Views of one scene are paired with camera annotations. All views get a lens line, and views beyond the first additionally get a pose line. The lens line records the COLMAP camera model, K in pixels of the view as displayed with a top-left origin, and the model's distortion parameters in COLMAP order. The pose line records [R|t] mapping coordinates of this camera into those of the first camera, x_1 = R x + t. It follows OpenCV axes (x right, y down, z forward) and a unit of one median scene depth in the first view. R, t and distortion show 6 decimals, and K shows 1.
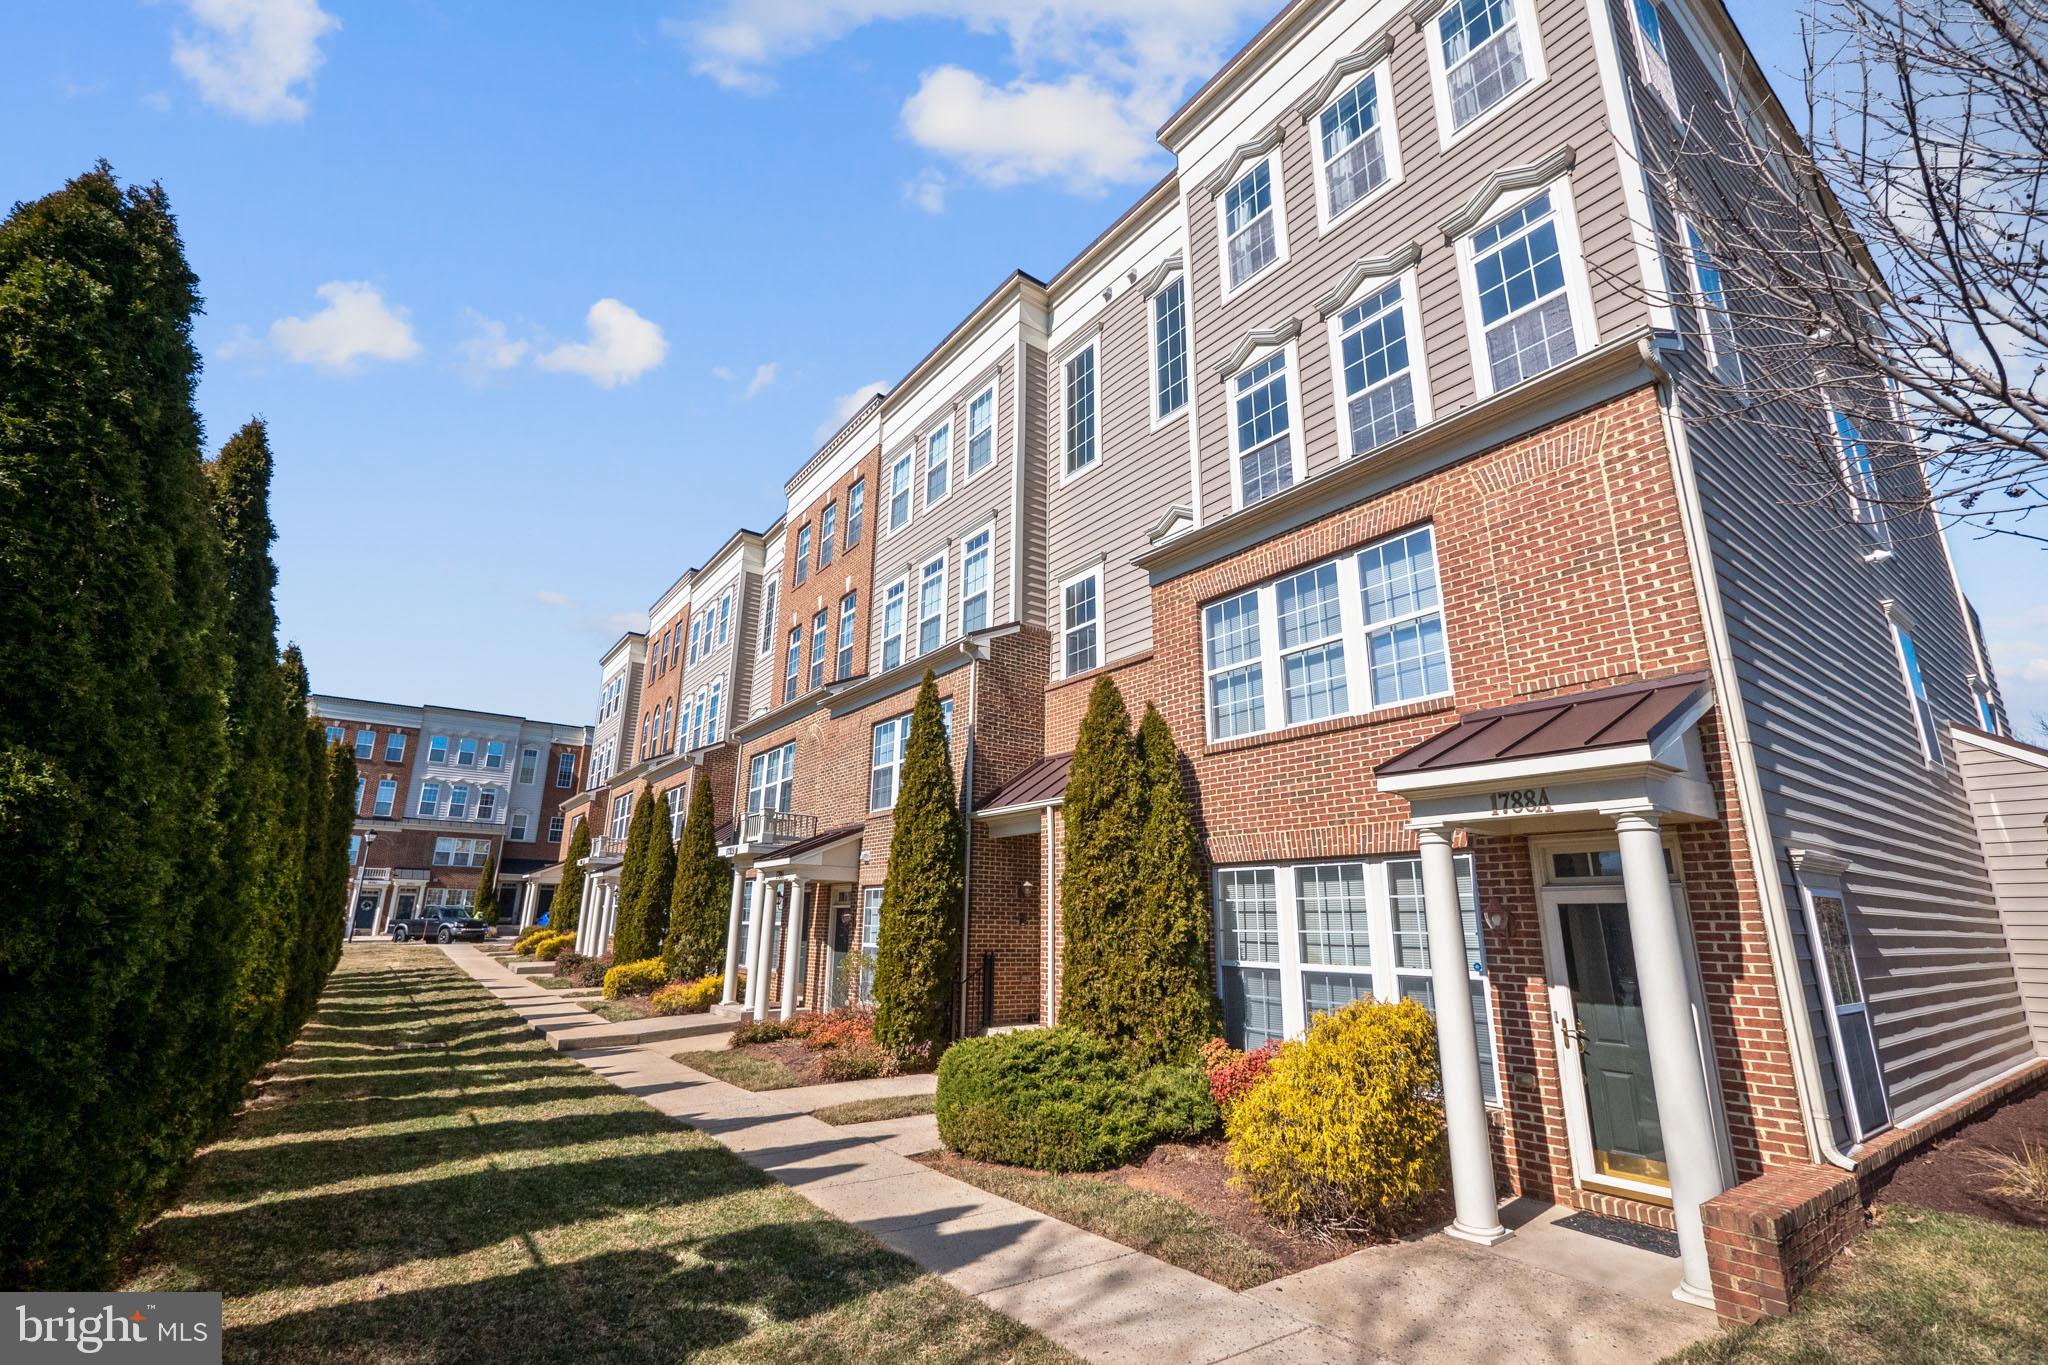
lens RADIAL K [[883.8, 0, 1024.0], [0, 883.8, 682.5], [0, 0, 1]] dist [-0.009810, 0.001103]
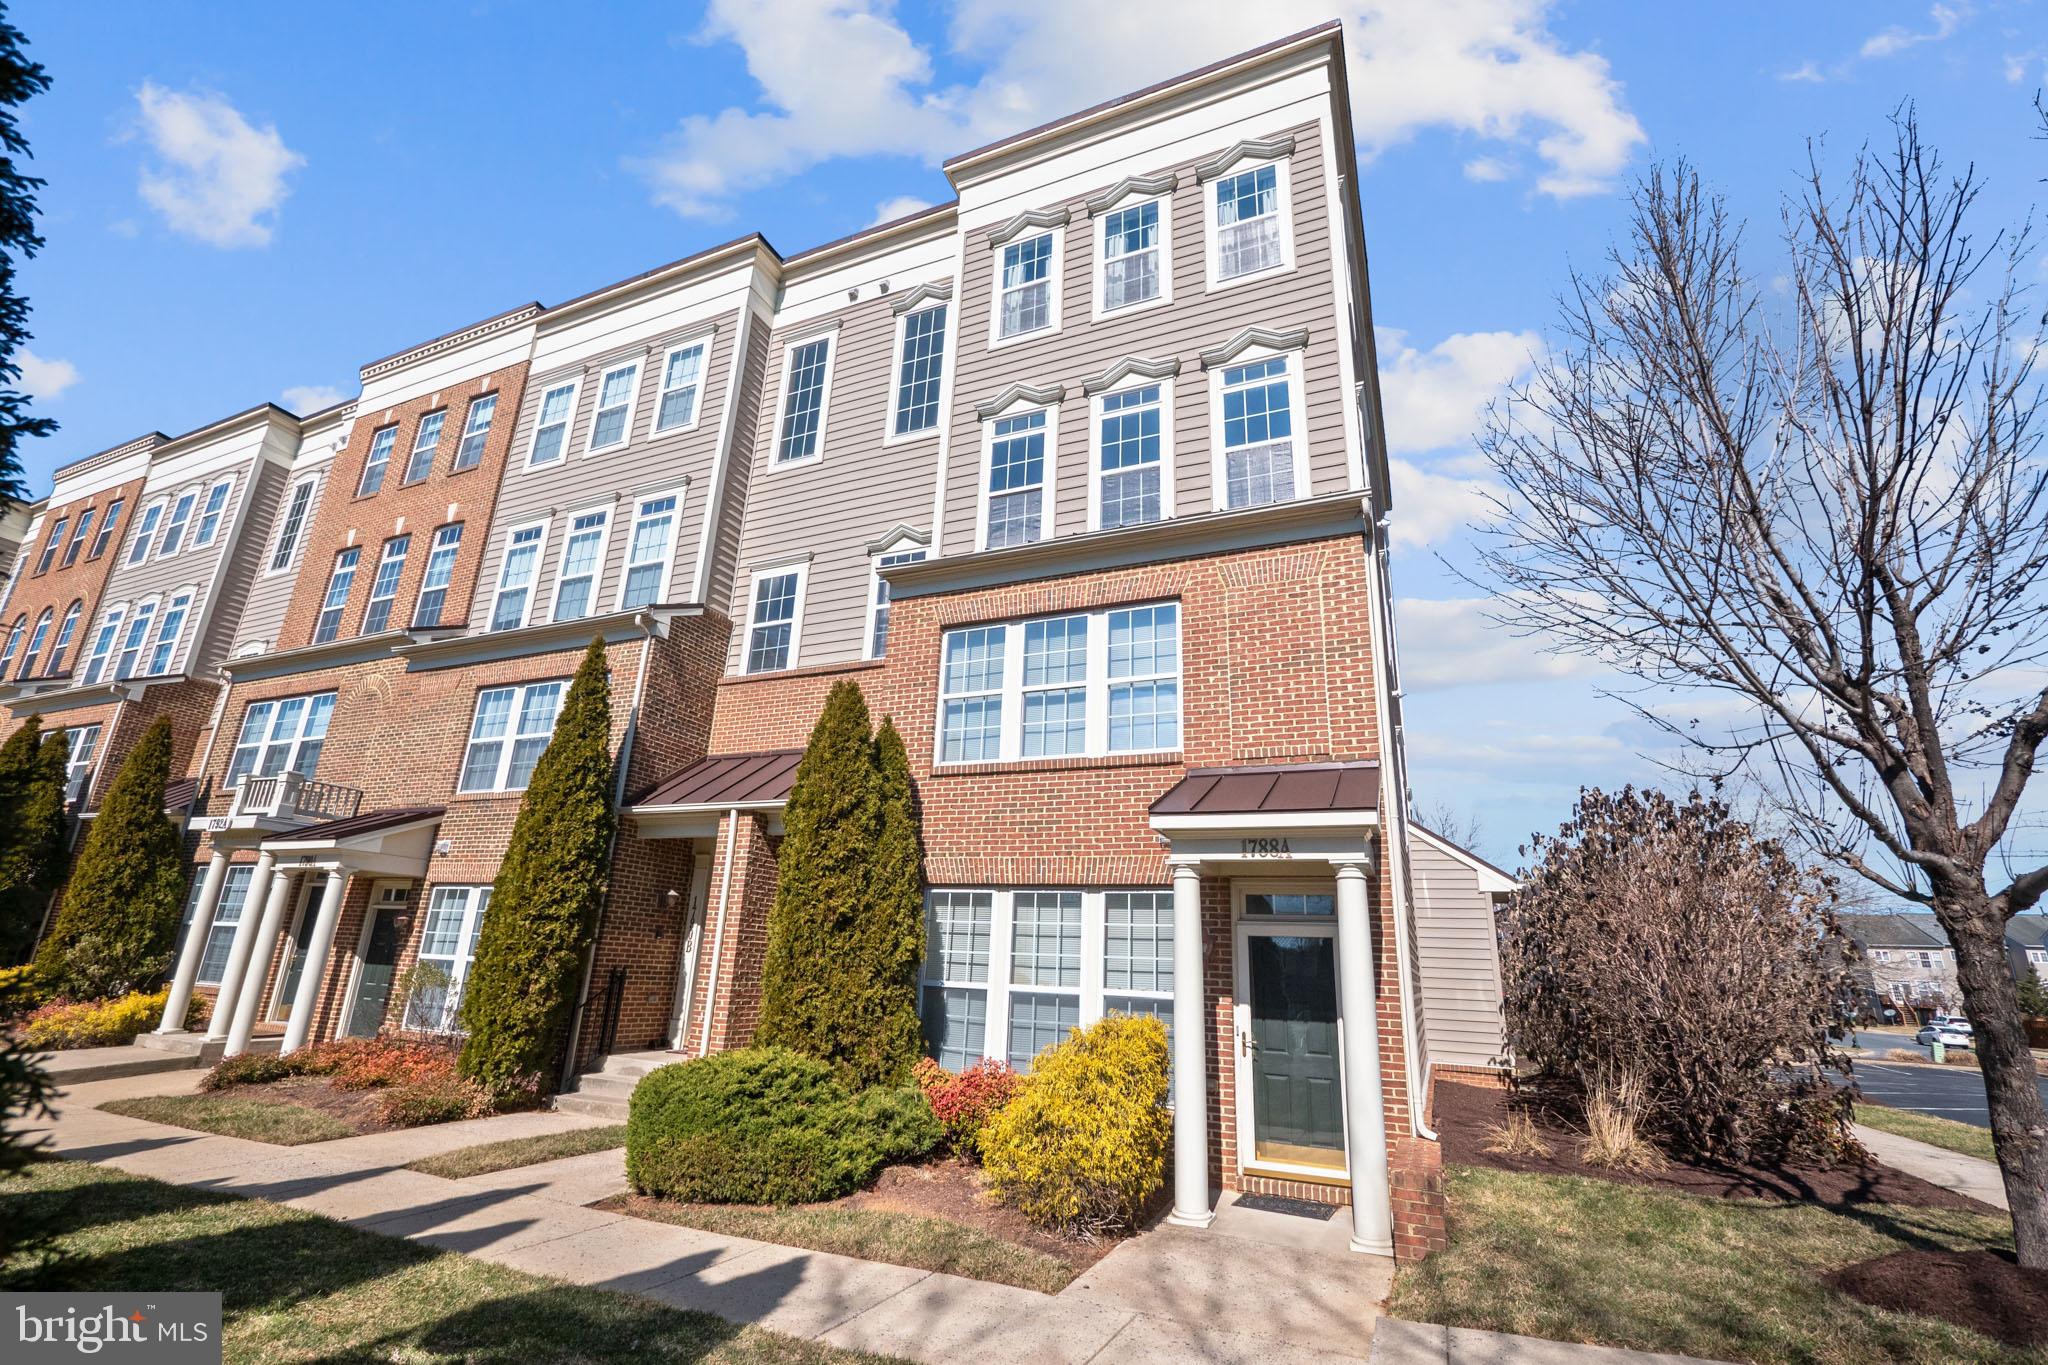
lens RADIAL K [[895.5, 0, 1024.0], [0, 895.5, 682.5], [0, 0, 1]] dist [-0.014296, 0.004995]
pose [[0.869425, 0.171817, 0.463227, -0.204101], [-0.159474, 0.984991, -0.066032, 0.029170], [-0.467620, -0.016463, 0.883776, 0.051541]]
